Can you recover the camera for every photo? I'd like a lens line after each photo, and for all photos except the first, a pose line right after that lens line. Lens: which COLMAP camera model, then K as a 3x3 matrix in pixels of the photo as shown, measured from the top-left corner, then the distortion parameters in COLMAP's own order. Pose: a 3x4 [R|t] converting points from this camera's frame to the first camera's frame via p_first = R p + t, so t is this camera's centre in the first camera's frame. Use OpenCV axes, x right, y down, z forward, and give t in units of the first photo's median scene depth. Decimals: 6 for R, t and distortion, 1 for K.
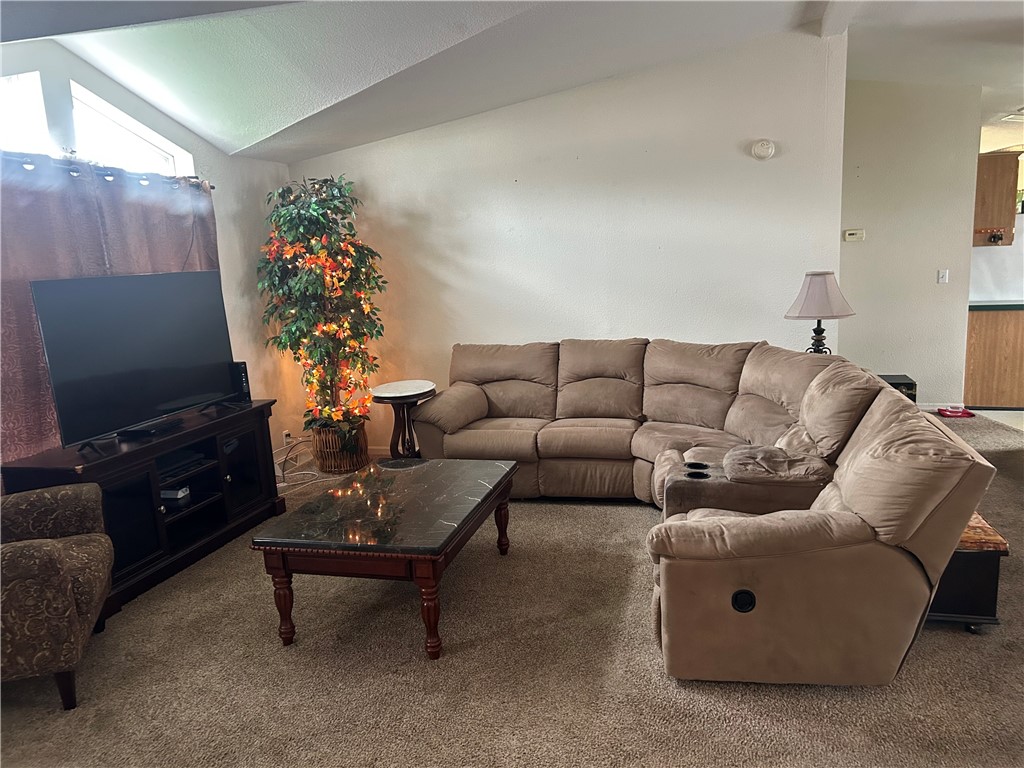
lens RADIAL K [[774.6, 0, 500.0], [0, 774.6, 393.0], [0, 0, 1]] dist [0.049712, -0.044446]
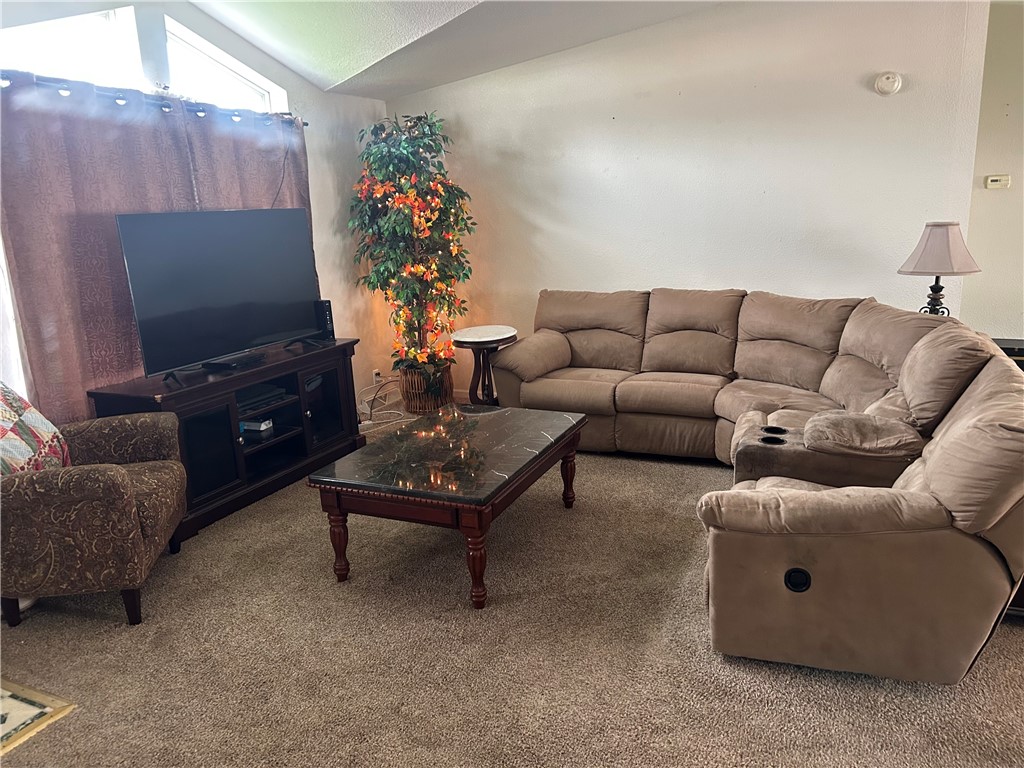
lens RADIAL K [[774.6, 0, 513.4], [0, 774.6, 384.6], [0, 0, 1]] dist [0.049712, -0.044446]
pose [[0.989571, 0.050753, -0.134812, 0.058397], [-0.042517, 0.997089, 0.063286, -0.005537], [0.137632, -0.056894, 0.988848, 0.032360]]
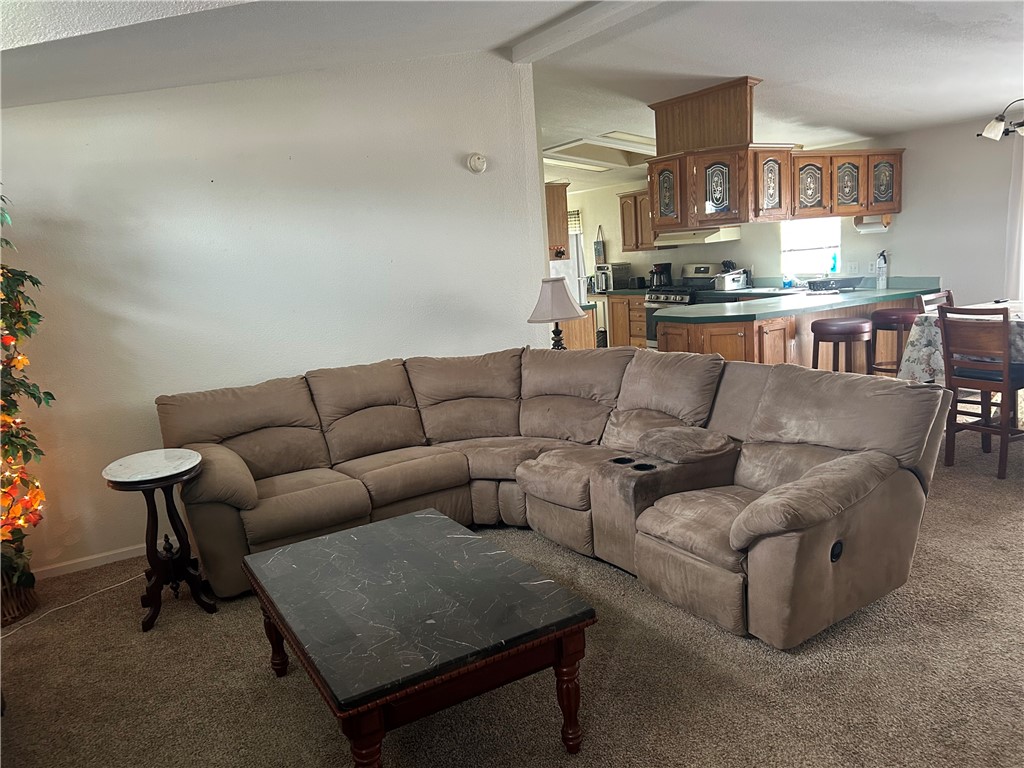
lens RADIAL K [[774.6, 0, 511.5], [0, 774.6, 394.4], [0, 0, 1]] dist [0.049712, -0.044446]
pose [[0.692743, -0.139255, 0.707612, -0.477952], [0.173210, 0.984588, 0.024192, -0.035125], [-0.700075, 0.105807, 0.706187, 0.333573]]
